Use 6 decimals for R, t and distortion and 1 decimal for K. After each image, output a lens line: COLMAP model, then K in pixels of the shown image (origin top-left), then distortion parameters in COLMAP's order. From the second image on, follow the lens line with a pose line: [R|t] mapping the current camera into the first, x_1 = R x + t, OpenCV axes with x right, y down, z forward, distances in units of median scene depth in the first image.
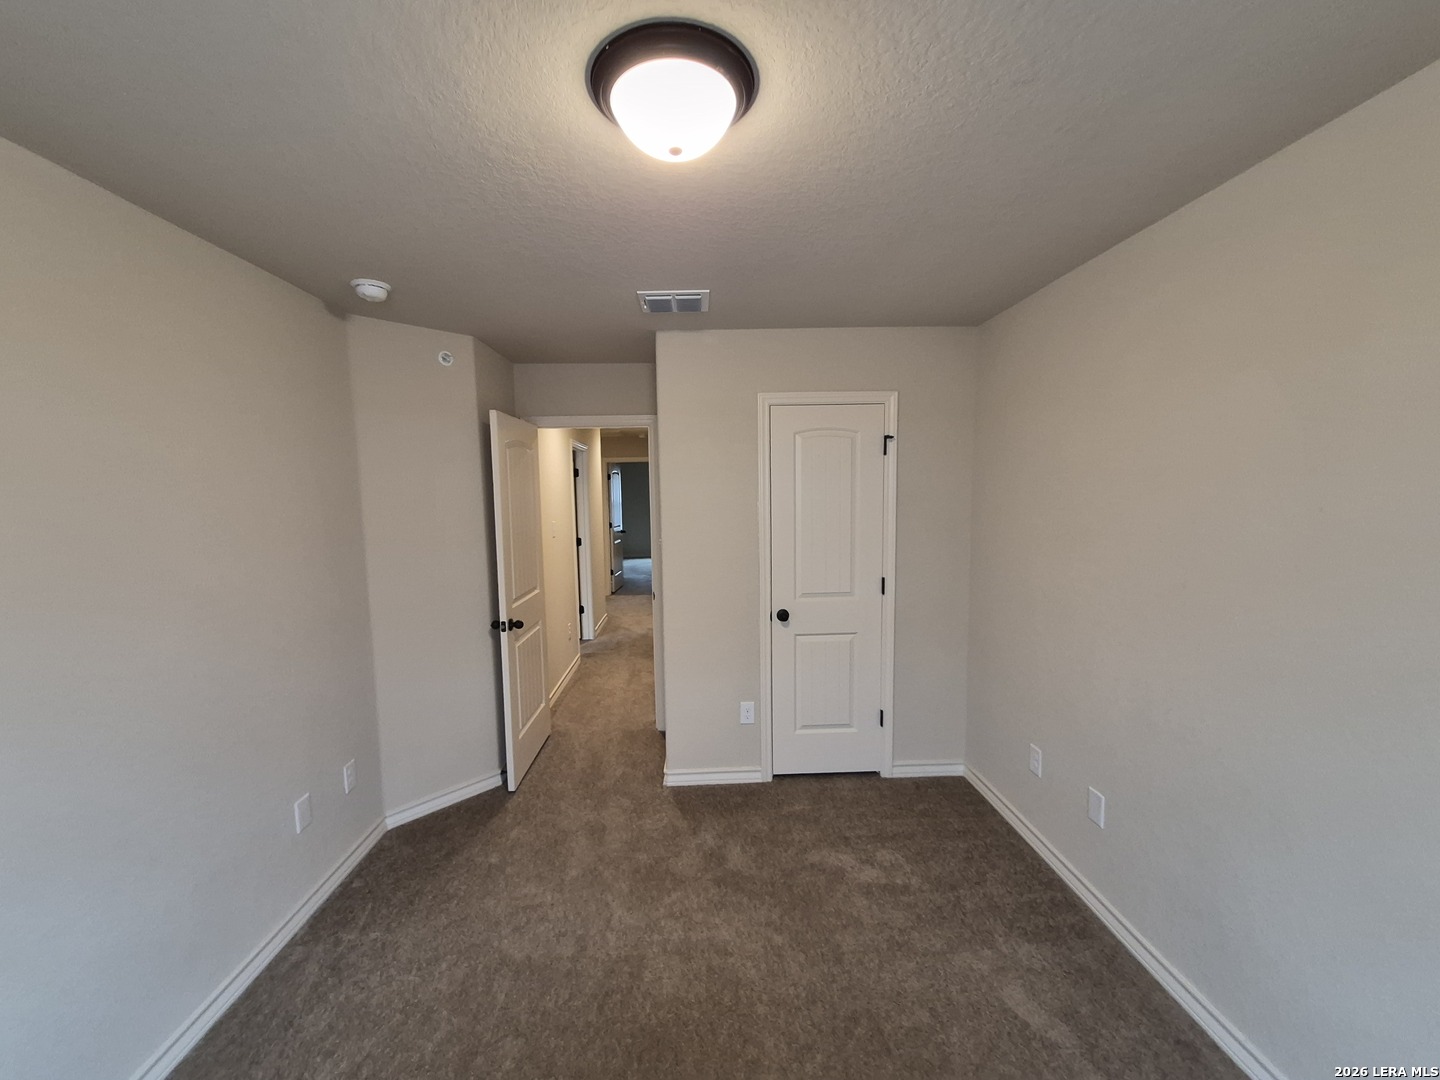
lens RADIAL K [[566.0, 0, 712.5], [0, 566.0, 543.5], [0, 0, 1]] dist [0.008291, -0.000702]
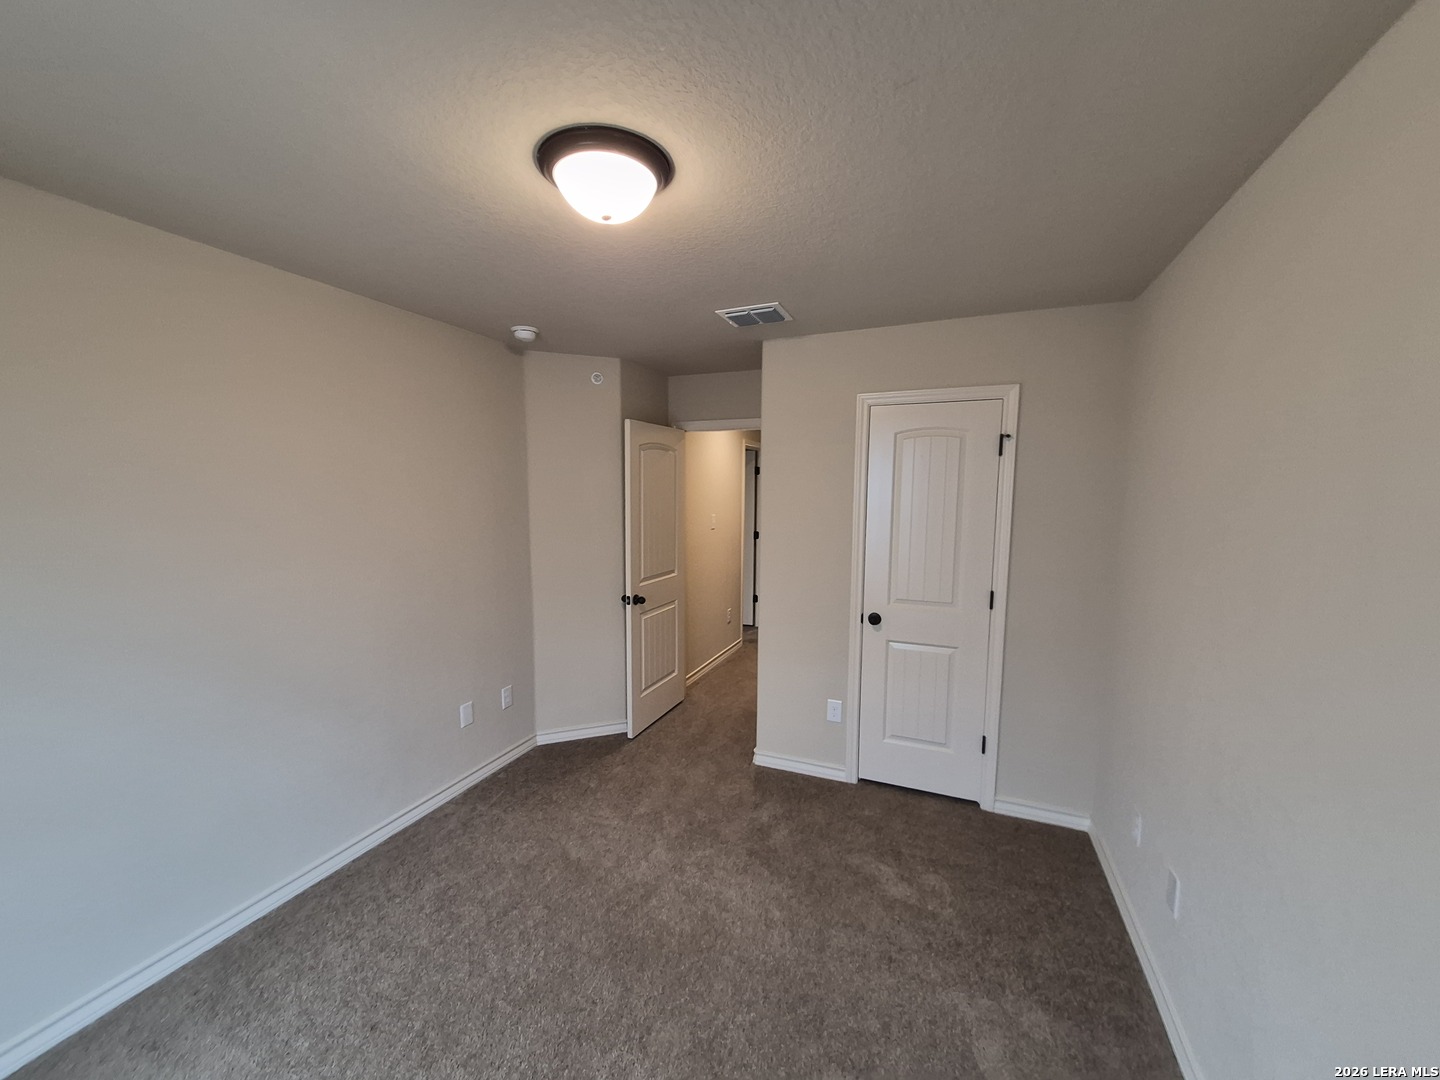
lens RADIAL K [[566.3, 0, 718.6], [0, 566.3, 547.6], [0, 0, 1]] dist [0.008997, -0.000274]
pose [[0.907562, 0.065098, -0.414841, 0.314741], [-0.060110, 0.997877, 0.025083, -0.006243], [0.415593, 0.002172, 0.909548, -0.011201]]
